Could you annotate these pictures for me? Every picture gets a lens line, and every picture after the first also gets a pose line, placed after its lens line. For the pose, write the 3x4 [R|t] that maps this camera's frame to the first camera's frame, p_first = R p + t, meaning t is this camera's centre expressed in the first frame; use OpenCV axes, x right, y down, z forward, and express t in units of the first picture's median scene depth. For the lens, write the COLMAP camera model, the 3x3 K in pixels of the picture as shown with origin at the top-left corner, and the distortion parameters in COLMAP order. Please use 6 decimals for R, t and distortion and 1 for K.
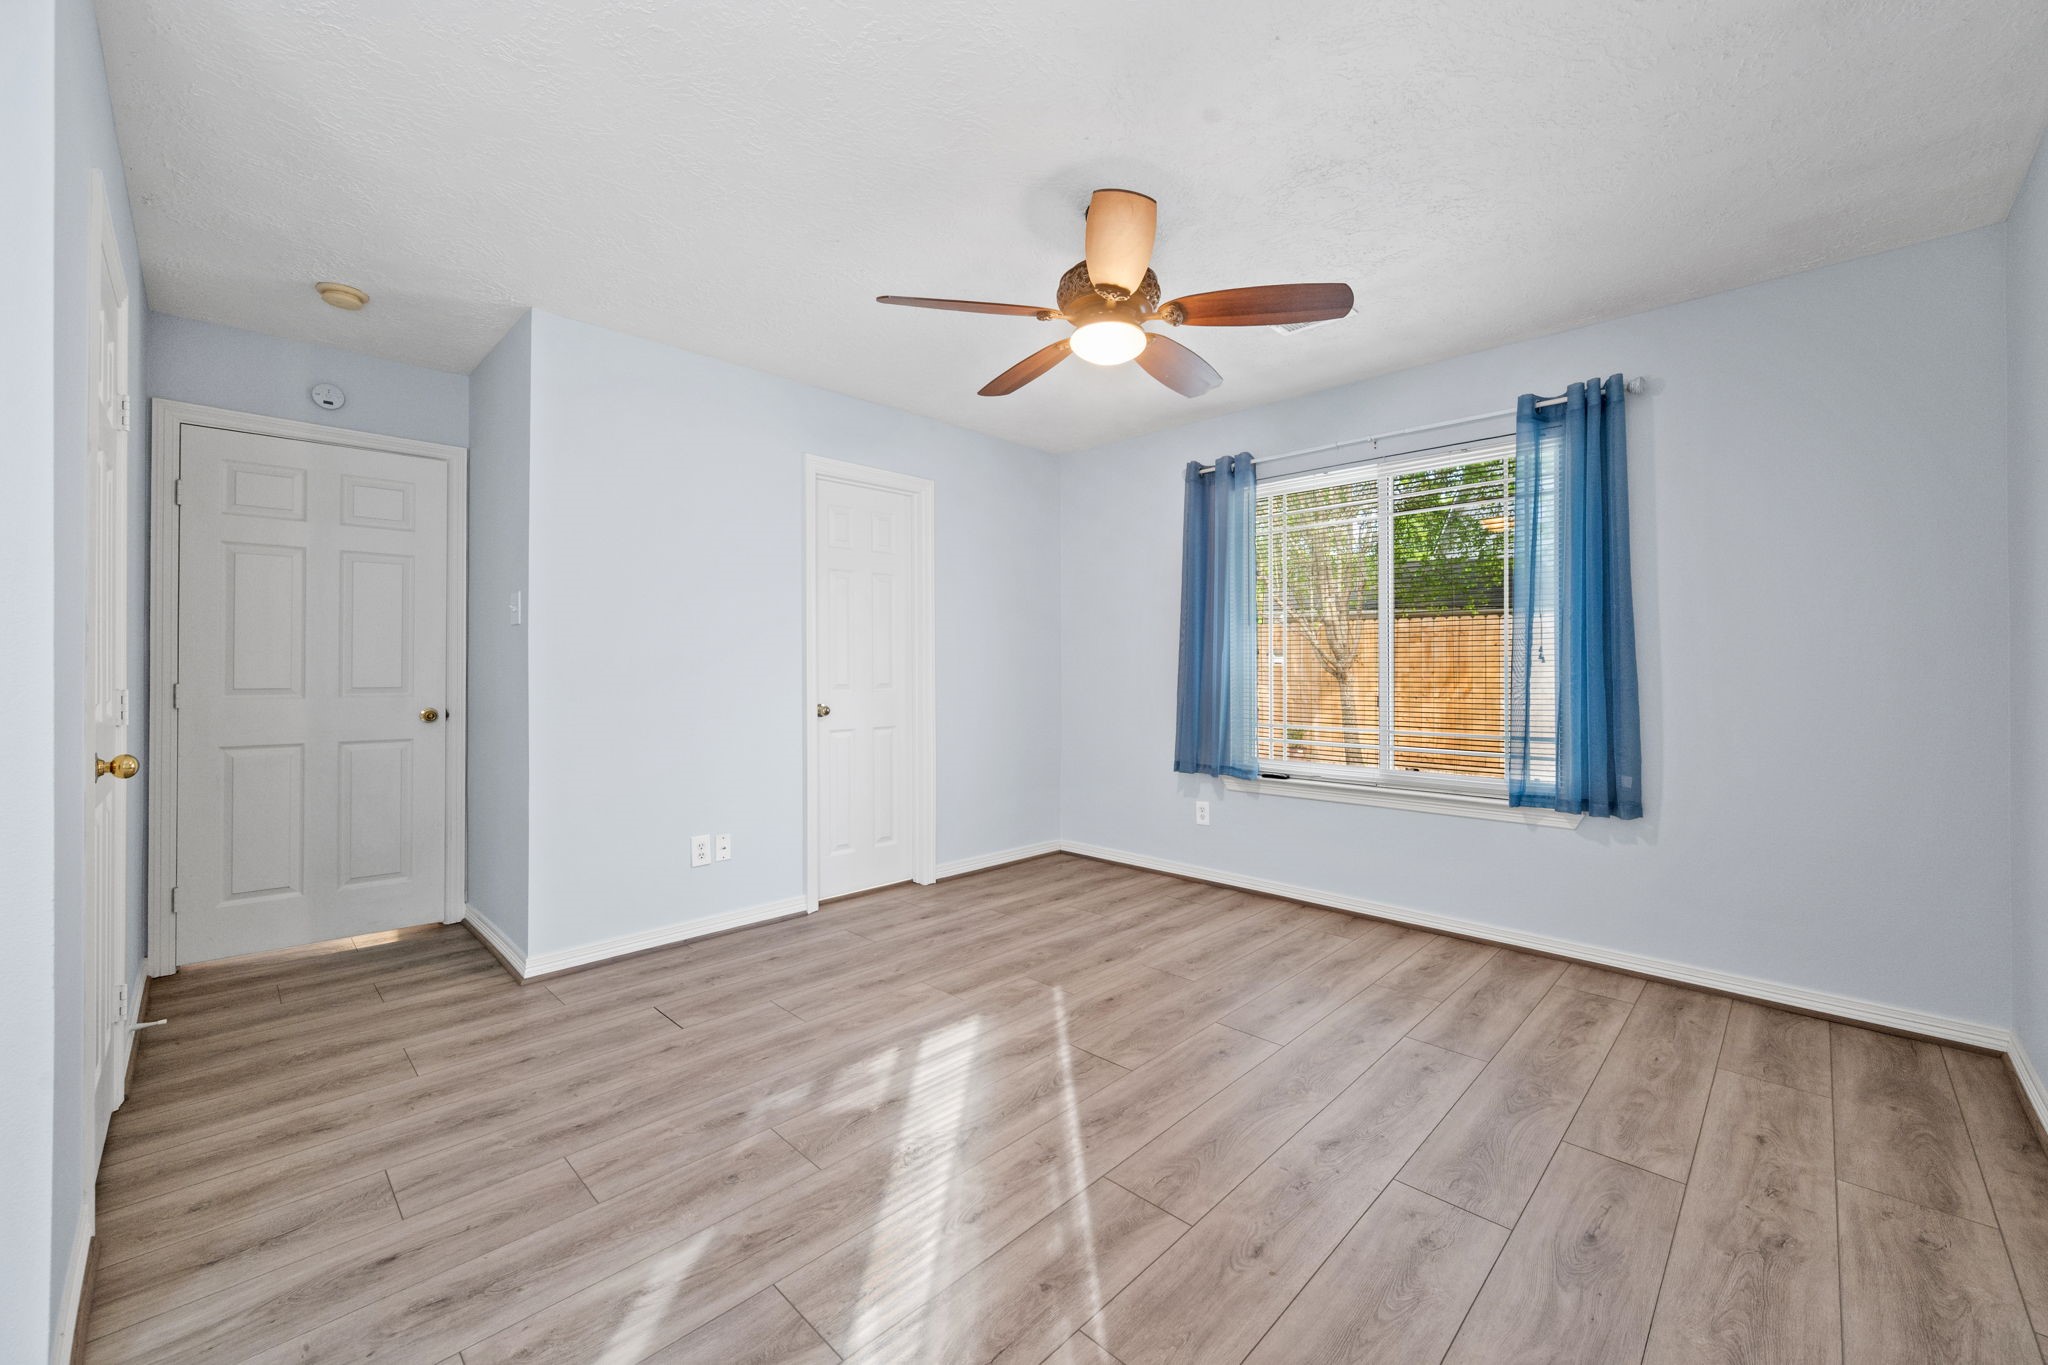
lens RADIAL K [[801.3, 0, 1026.3], [0, 801.3, 670.7], [0, 0, 1]] dist [0.000364, 0.000128]
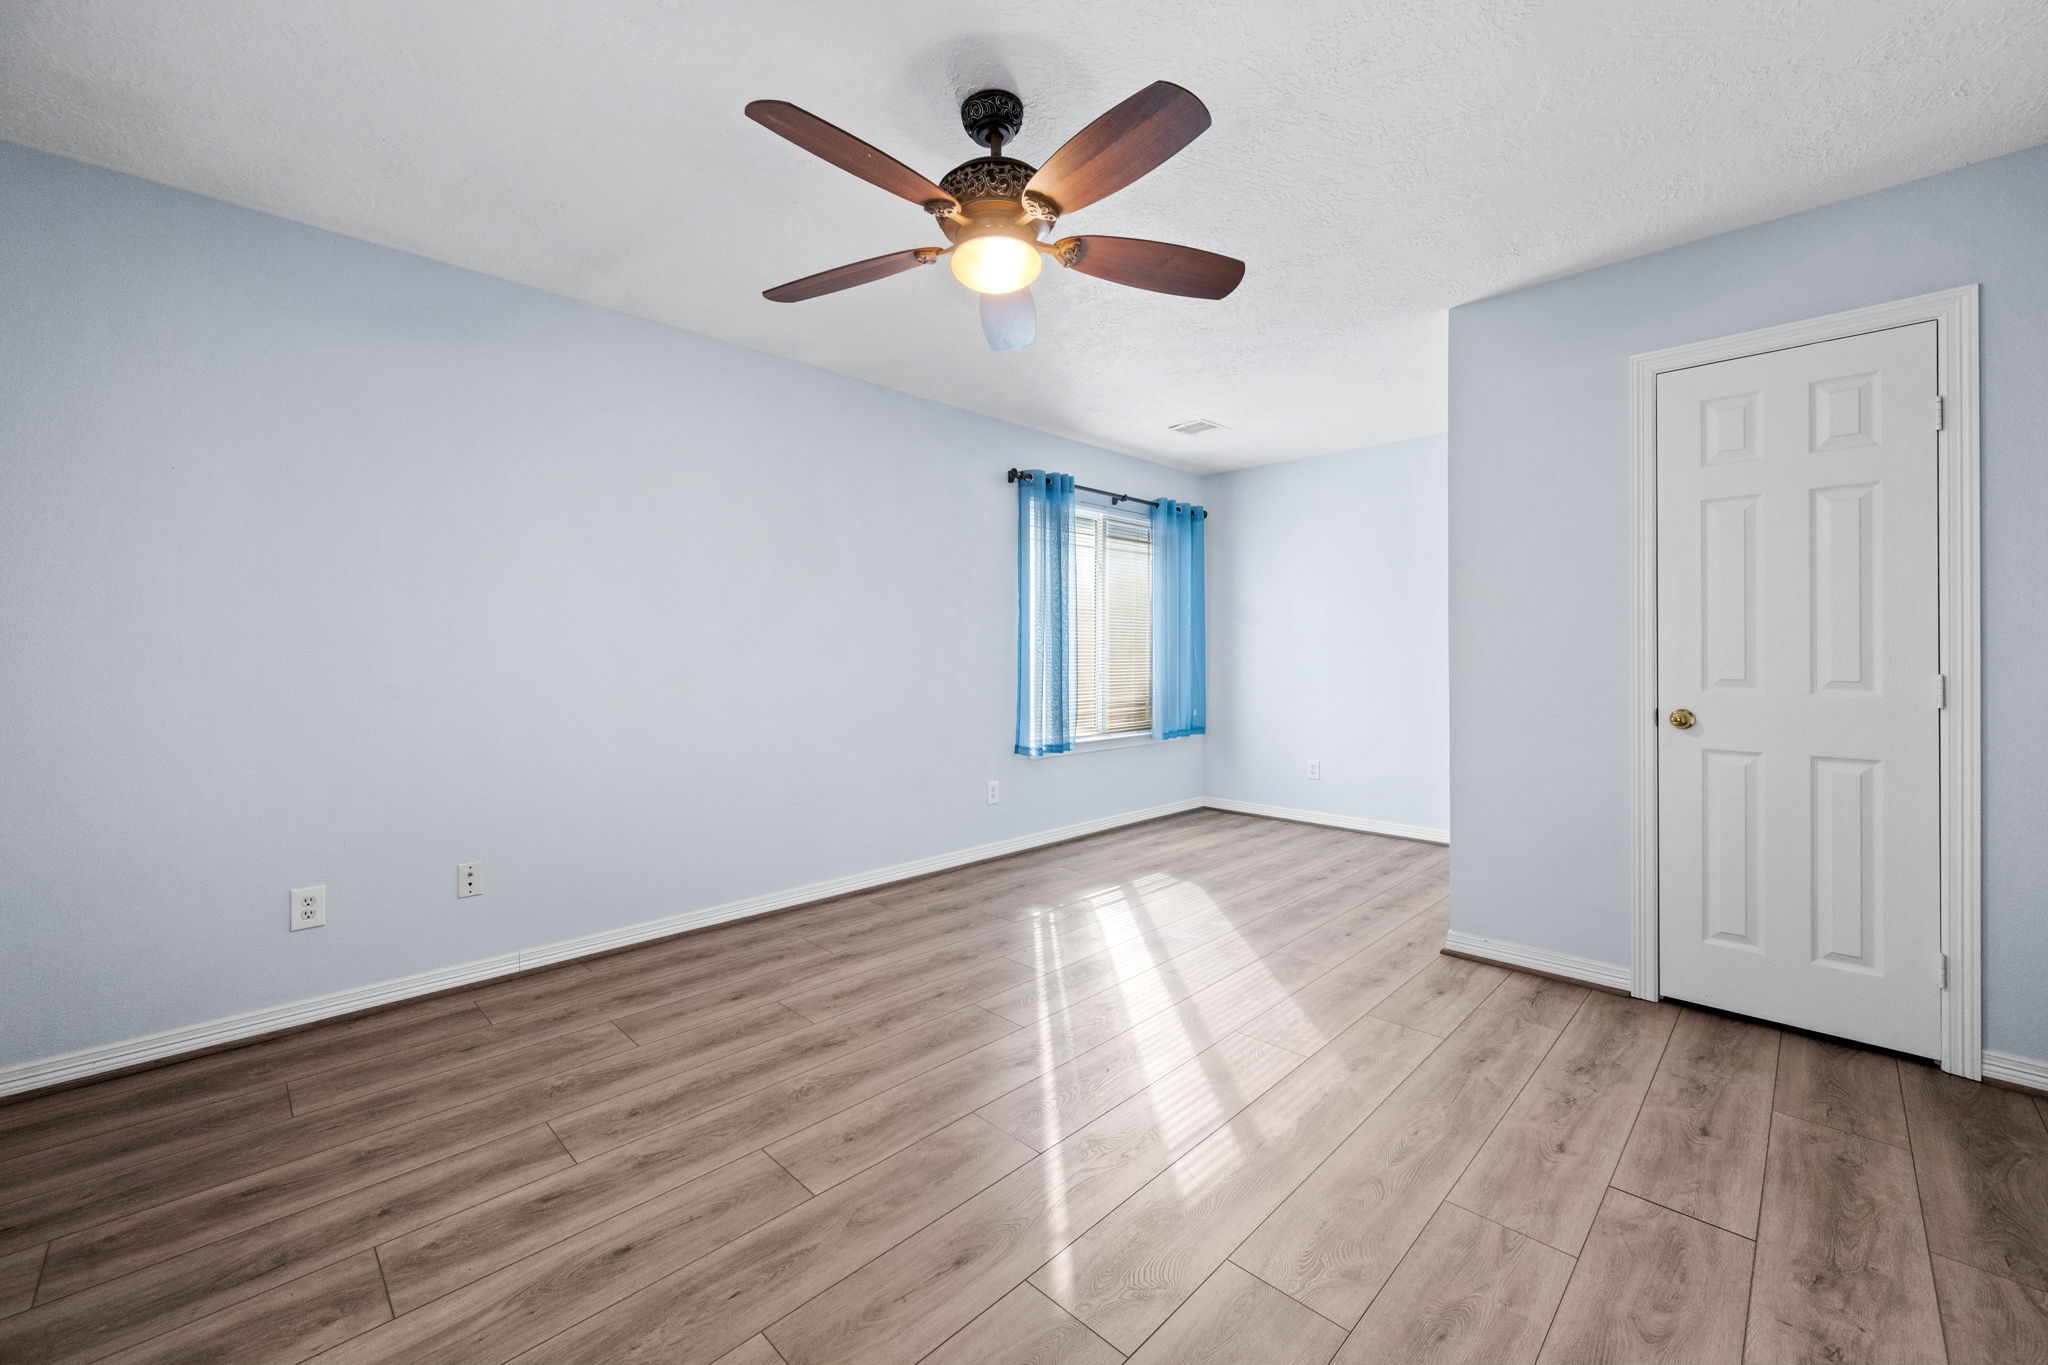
lens RADIAL K [[801.3, 0, 1026.3], [0, 801.3, 670.7], [0, 0, 1]] dist [0.000364, 0.000128]
pose [[-0.999997, 0.000302, 0.002565, 0.073954], [0.000361, 0.999737, 0.022939, -0.005968], [-0.002557, 0.022940, -0.999734, 1.961002]]
